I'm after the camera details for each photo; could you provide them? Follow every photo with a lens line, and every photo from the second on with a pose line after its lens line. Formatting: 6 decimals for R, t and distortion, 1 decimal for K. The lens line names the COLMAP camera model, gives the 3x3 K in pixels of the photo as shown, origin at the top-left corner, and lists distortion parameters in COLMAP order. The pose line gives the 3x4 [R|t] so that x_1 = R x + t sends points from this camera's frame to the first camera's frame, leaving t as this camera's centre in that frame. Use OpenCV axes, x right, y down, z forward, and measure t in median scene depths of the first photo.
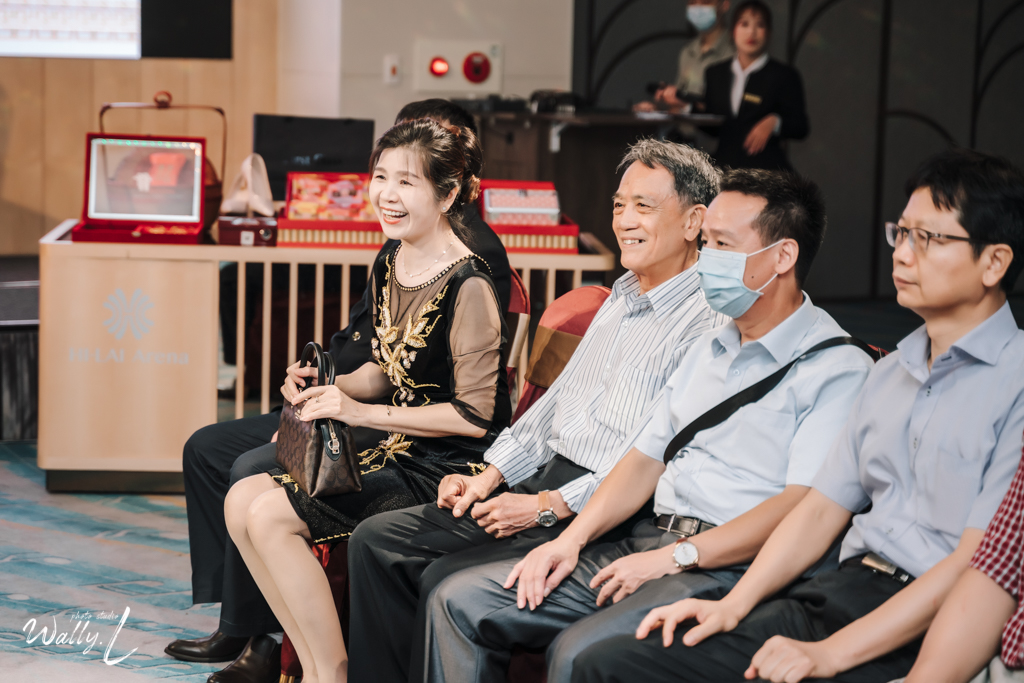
lens RADIAL K [[2323.3, 0, 478.6], [0, 2323.3, 418.9], [0, 0, 1]] dist [0.323490, 0.000000]
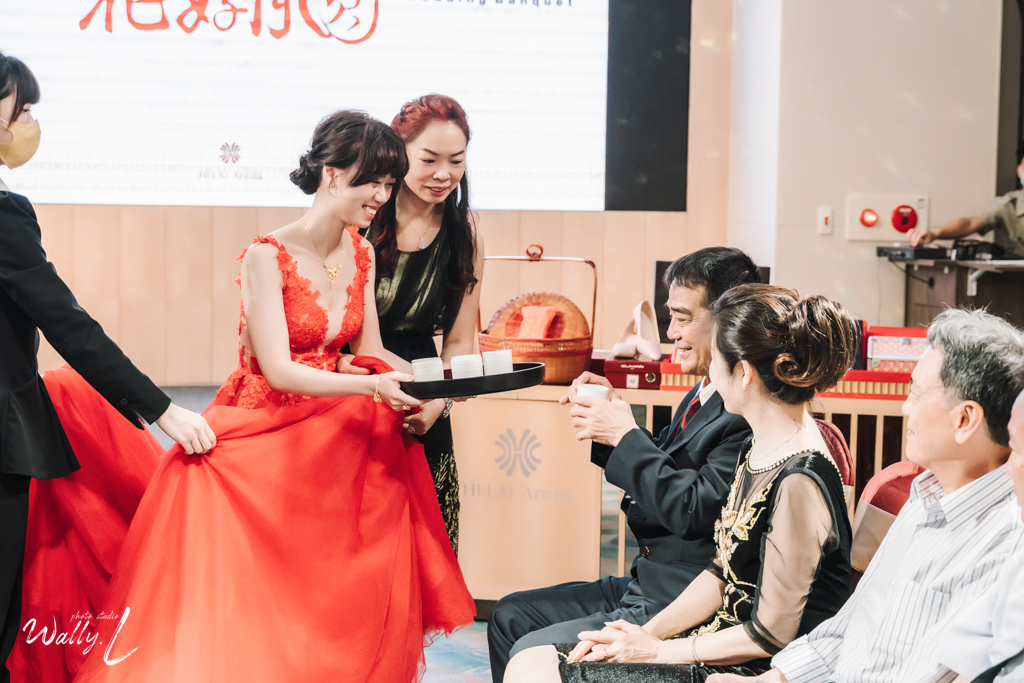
lens RADIAL K [[1908.6, 0, 567.5], [0, 1908.6, 364.2], [0, 0, 1]] dist [0.033752, 0.000000]
pose [[0.979614, 0.018780, -0.200011, 0.027002], [-0.033270, 0.997039, -0.069334, -0.016856], [0.198117, 0.074575, 0.977337, 0.113501]]
